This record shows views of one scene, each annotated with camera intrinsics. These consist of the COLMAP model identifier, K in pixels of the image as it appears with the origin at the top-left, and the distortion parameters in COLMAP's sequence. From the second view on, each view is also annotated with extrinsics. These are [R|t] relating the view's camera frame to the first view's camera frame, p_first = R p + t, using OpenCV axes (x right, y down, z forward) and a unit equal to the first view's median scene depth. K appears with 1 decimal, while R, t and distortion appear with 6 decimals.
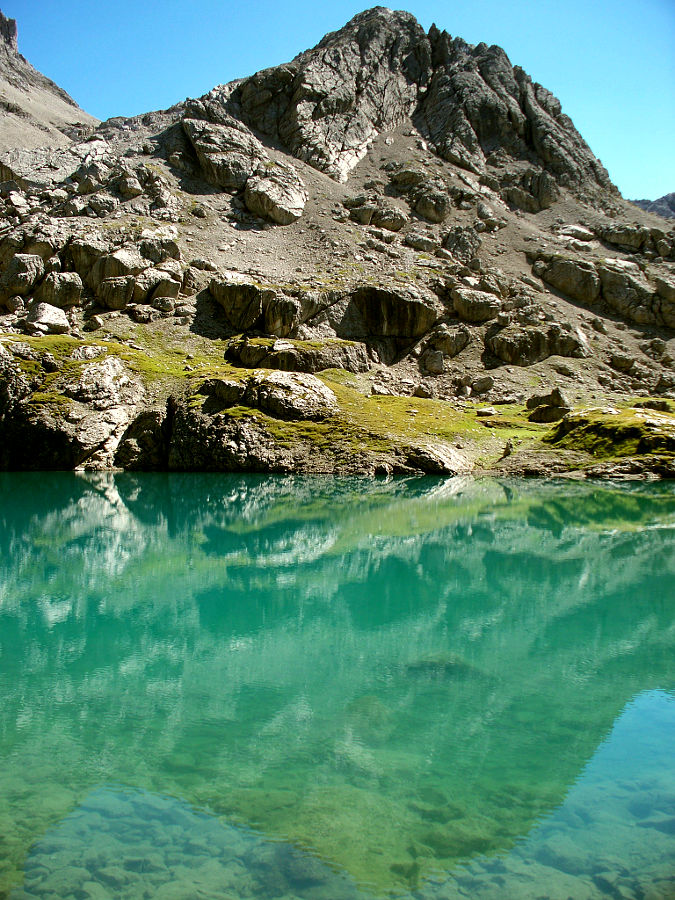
lens RADIAL K [[951.9, 0, 337.5], [0, 951.9, 450.0], [0, 0, 1]] dist [-0.209335, 0.235714]
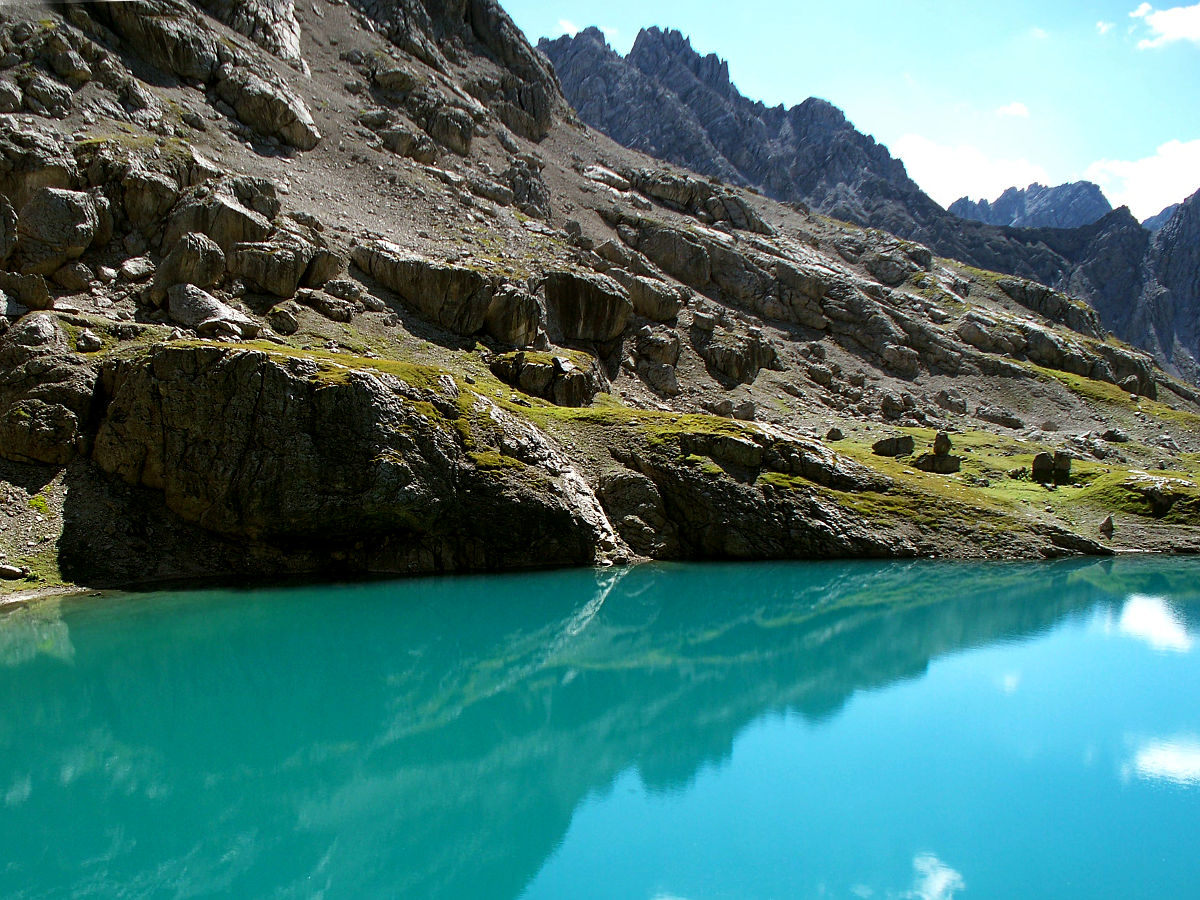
lens RADIAL K [[1468.1, 0, 539.0], [0, 1468.1, 556.2], [0, 0, 1]] dist [-0.205291, 0.255828]
pose [[0.847752, -0.058912, 0.527110, -0.587857], [0.008547, 0.995201, 0.097480, -0.061623], [-0.530323, -0.078134, 0.844187, 0.026944]]
